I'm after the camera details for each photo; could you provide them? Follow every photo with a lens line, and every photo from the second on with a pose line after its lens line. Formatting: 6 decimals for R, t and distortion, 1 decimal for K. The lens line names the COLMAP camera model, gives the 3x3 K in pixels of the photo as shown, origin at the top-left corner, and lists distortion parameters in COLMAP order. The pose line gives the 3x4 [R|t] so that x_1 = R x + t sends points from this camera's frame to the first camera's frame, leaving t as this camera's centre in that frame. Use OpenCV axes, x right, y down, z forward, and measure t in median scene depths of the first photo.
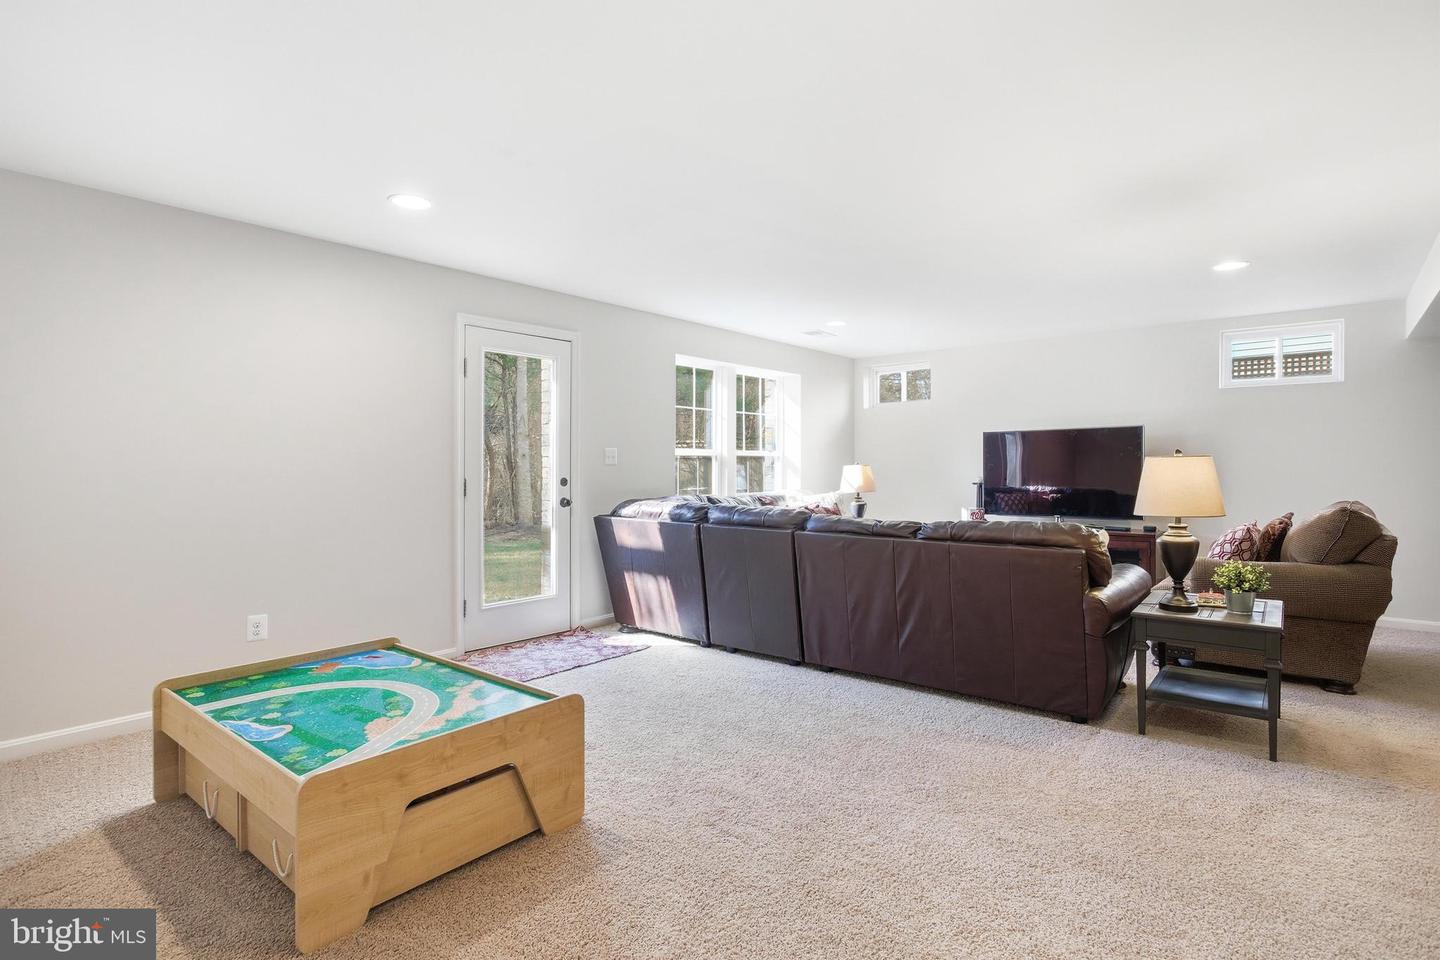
lens RADIAL K [[720.4, 0, 729.1], [0, 720.4, 465.1], [0, 0, 1]] dist [-0.002018, -0.000256]
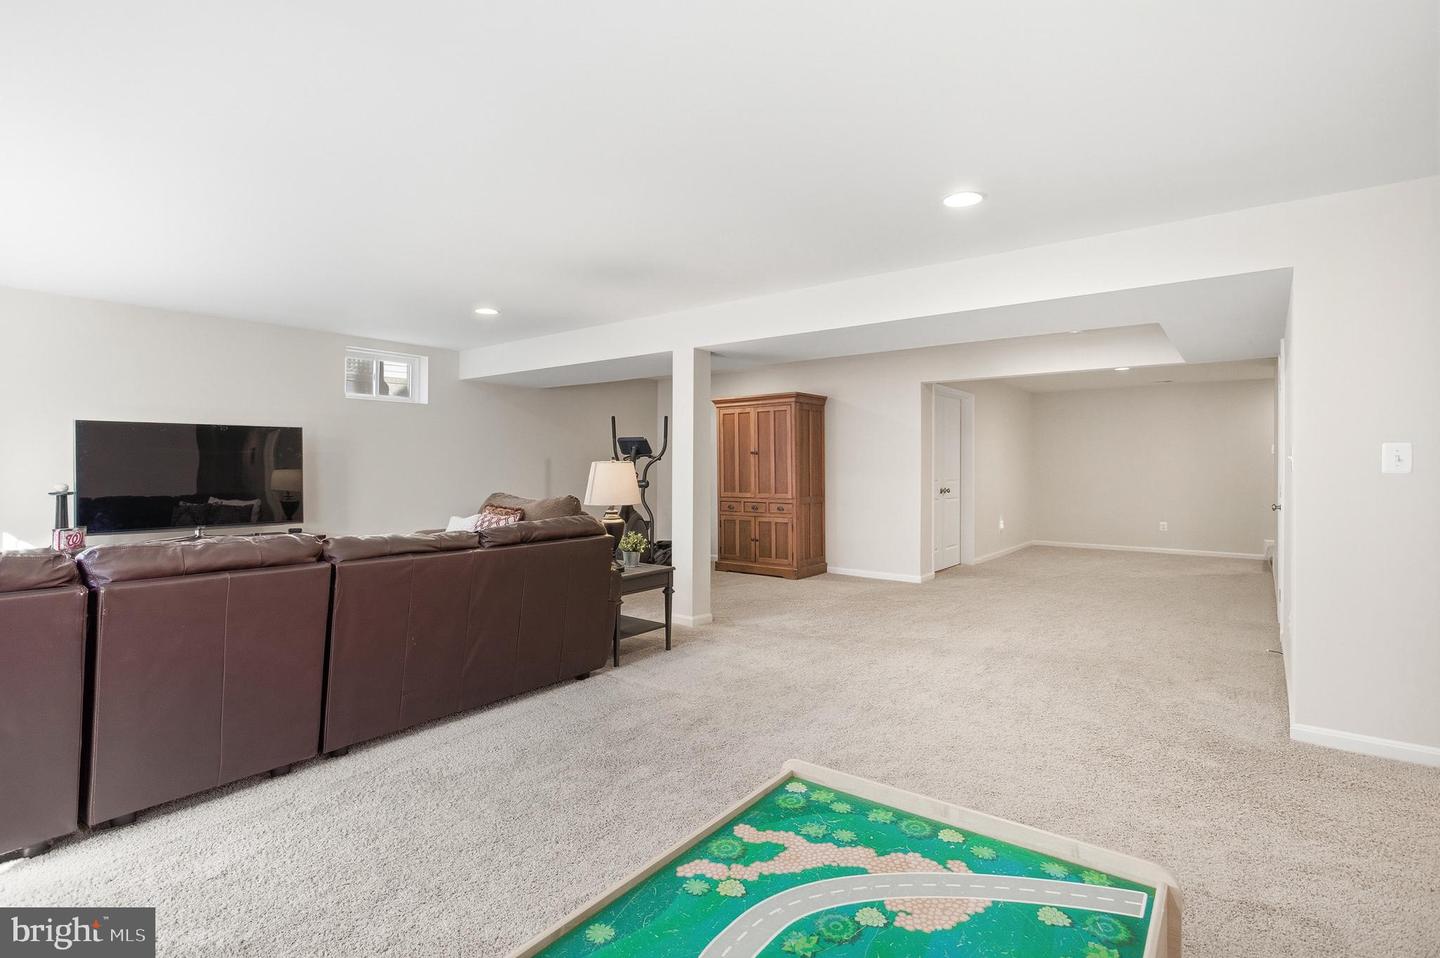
lens RADIAL K [[700.8, 0, 720.0], [0, 700.8, 479.0], [0, 0, 1]] dist [-0.004399, -0.000611]
pose [[-0.043239, -0.014362, 0.998962, -0.706964], [-0.002572, 0.999895, 0.014264, 0.001348], [-0.999061, -0.001953, -0.043271, 0.815285]]
